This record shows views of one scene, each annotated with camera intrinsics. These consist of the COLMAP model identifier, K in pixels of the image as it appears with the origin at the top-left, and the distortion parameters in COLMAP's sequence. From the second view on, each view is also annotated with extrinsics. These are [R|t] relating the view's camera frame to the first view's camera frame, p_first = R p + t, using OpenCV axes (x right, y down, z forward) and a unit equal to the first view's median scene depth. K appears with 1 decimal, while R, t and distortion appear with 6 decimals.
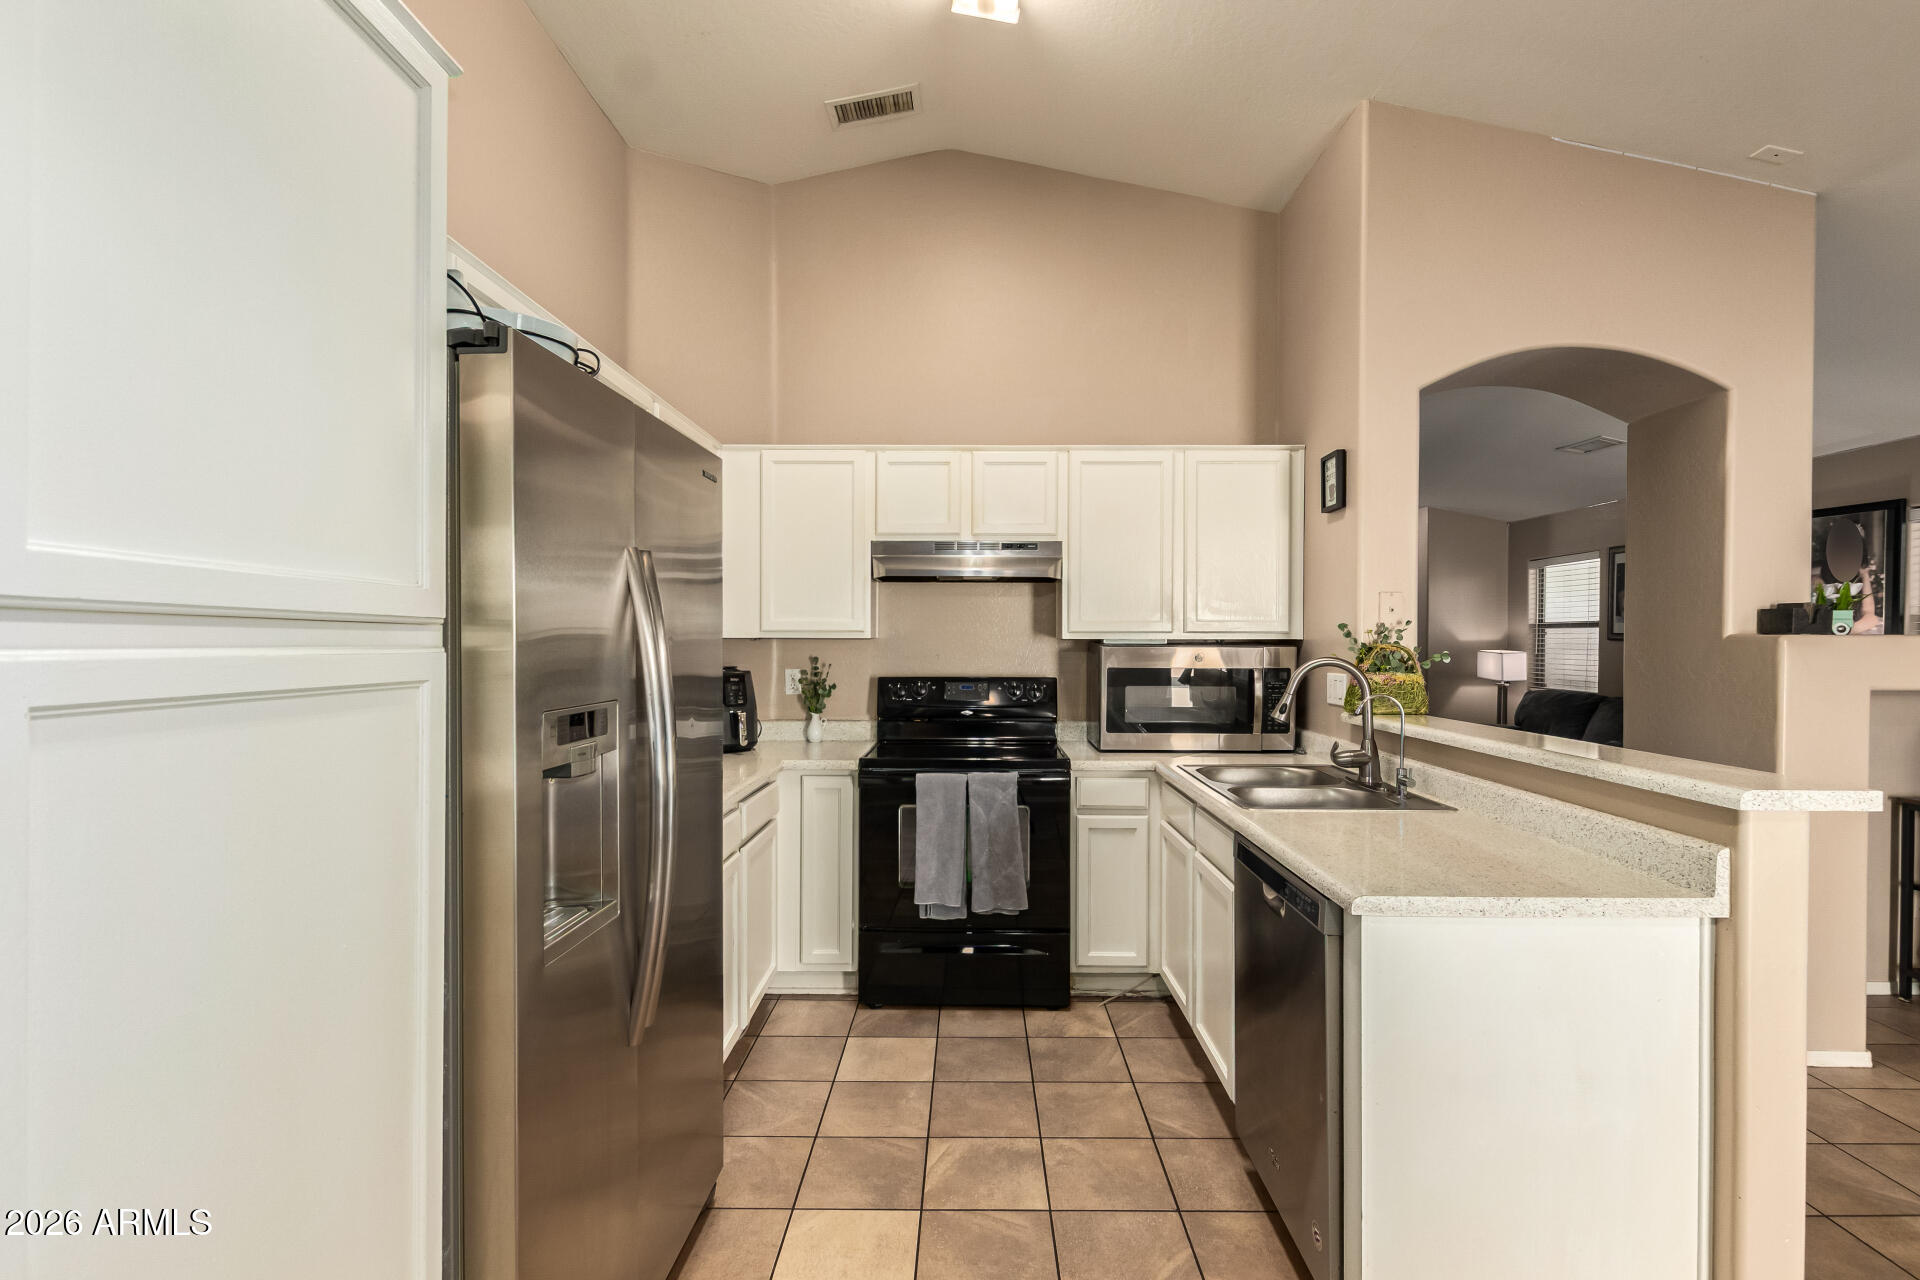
lens RADIAL K [[886.9, 0, 964.6], [0, 886.9, 640.5], [0, 0, 1]] dist [0.002388, 0.000097]
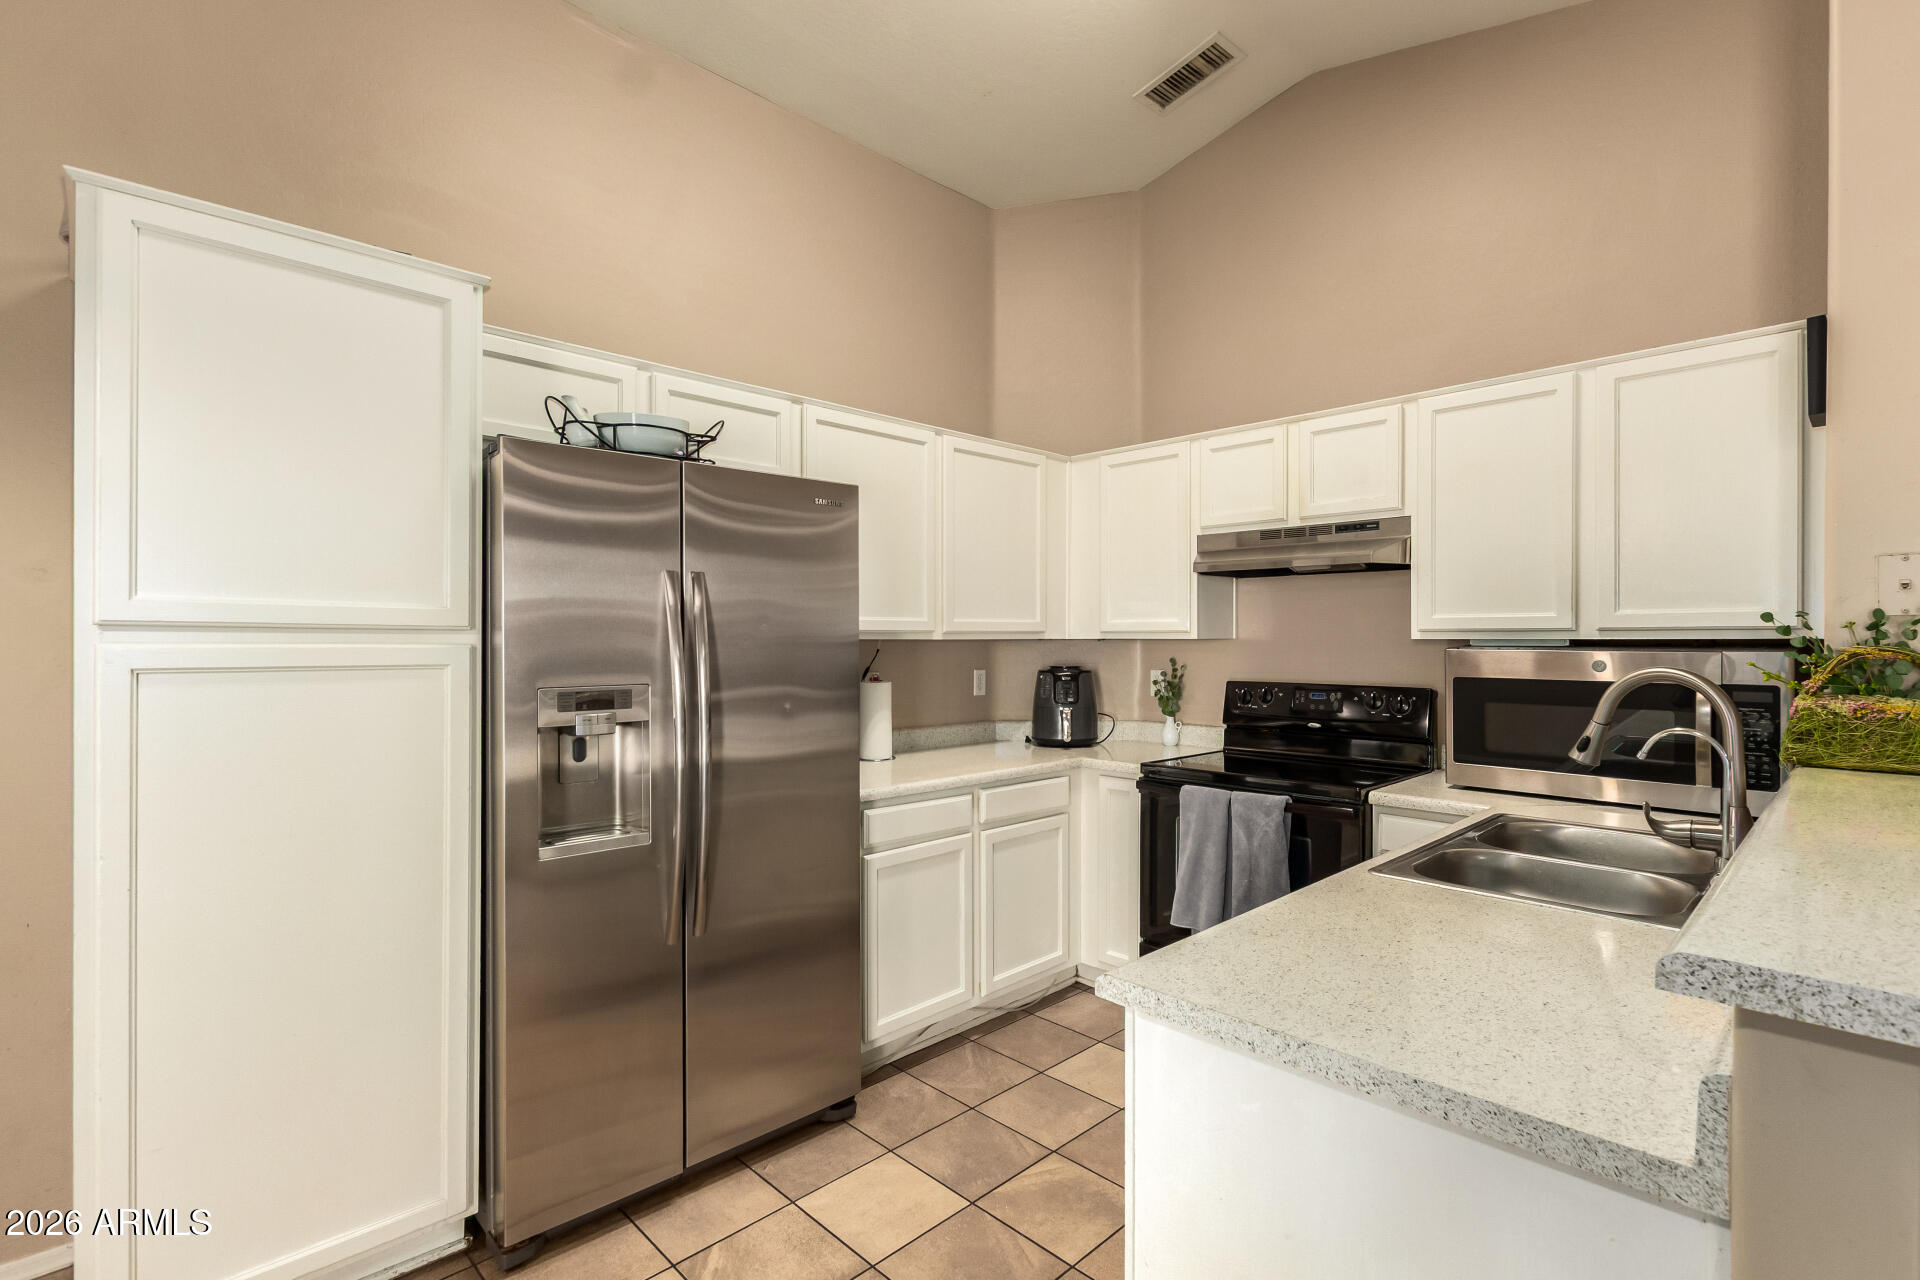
lens RADIAL K [[886.9, 0, 969.9], [0, 886.9, 642.6], [0, 0, 1]] dist [0.002388, 0.000097]
pose [[0.710585, 0.000694, -0.703611, 0.397359], [-0.000775, 1.000000, 0.000204, 0.001209], [0.703611, 0.000400, 0.710585, 0.167138]]
